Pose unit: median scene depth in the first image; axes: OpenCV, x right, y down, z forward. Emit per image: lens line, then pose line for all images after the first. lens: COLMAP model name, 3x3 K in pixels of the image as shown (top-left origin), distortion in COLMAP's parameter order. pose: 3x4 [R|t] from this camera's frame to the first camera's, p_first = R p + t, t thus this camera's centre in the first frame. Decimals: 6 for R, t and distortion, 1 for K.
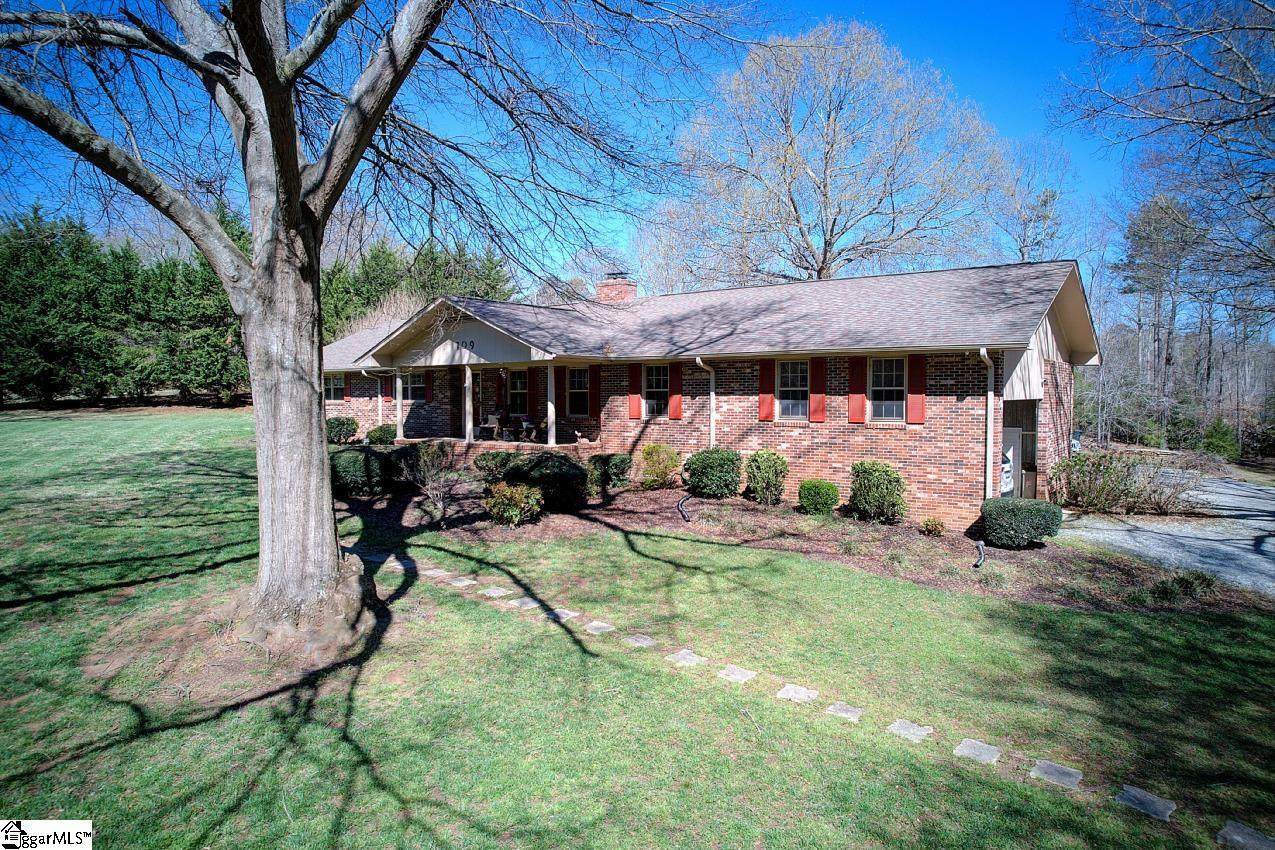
lens RADIAL K [[804.4, 0, 637.5], [0, 804.4, 425.0], [0, 0, 1]] dist [-0.004023, -0.000638]
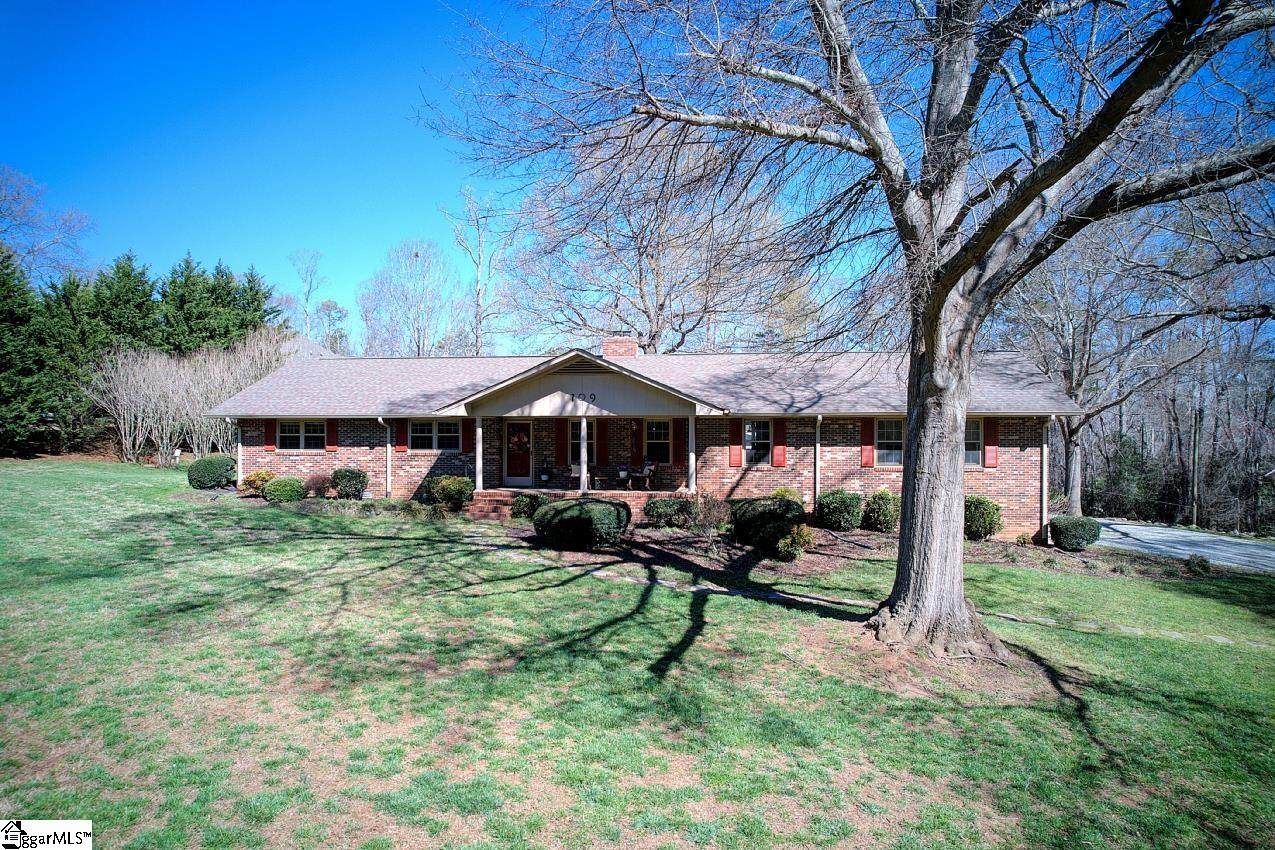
lens RADIAL K [[804.4, 0, 637.5], [0, 804.4, 425.0], [0, 0, 1]] dist [-0.004023, -0.000638]
pose [[0.867729, 0.011762, 0.496899, -0.899165], [0.015637, 0.998579, -0.050944, -0.013875], [-0.496792, 0.051975, 0.866312, 0.103464]]
